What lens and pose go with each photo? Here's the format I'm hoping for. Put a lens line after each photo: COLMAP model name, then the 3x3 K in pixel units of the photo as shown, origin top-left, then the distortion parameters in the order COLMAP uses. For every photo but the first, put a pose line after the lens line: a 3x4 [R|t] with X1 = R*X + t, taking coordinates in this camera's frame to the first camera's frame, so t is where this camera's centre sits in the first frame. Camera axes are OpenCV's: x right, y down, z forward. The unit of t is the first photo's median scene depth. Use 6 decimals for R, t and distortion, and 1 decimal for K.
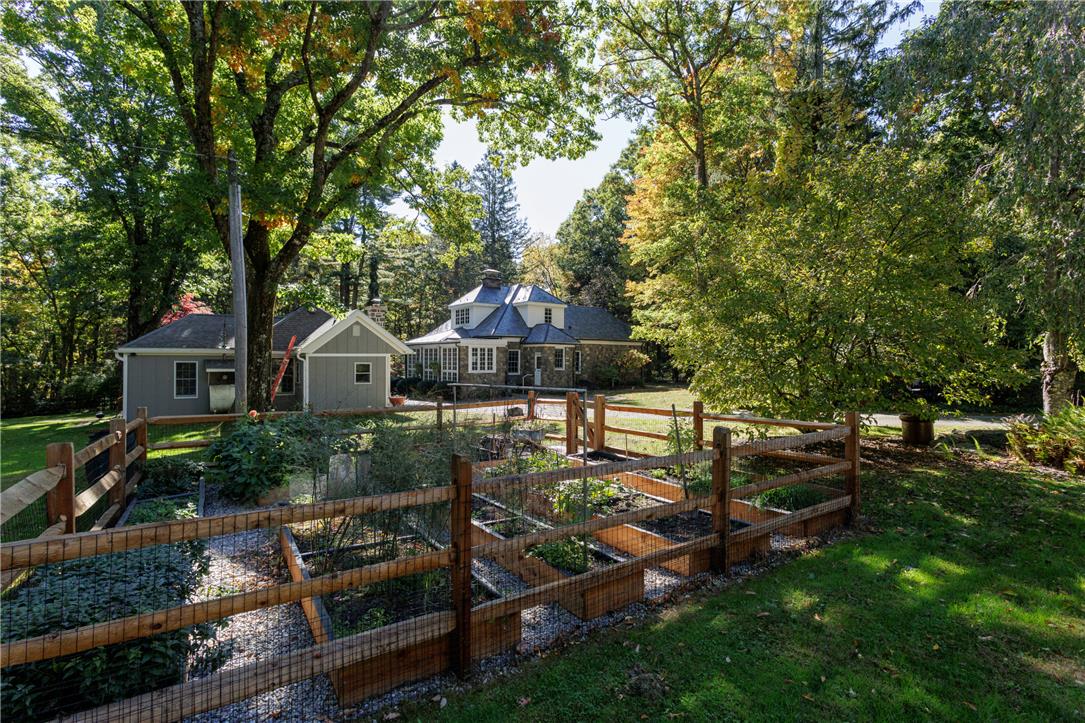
lens RADIAL K [[511.9, 0, 541.0], [0, 511.9, 359.3], [0, 0, 1]] dist [0.000736, 0.001217]
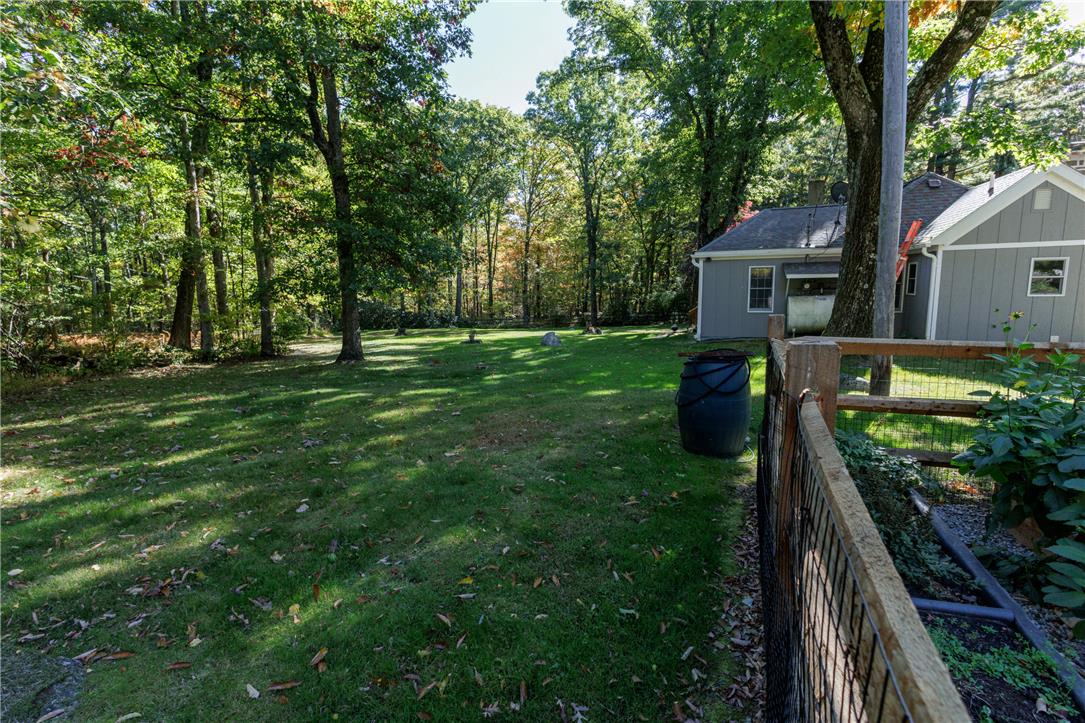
lens RADIAL K [[501.8, 0, 540.7], [0, 501.8, 362.3], [0, 0, 1]] dist [0.003379, 0.001820]
pose [[0.576969, 0.107404, -0.809674, -0.209455], [0.022442, 0.988857, 0.147165, 0.025915], [0.816458, -0.103080, 0.568129, 0.221989]]
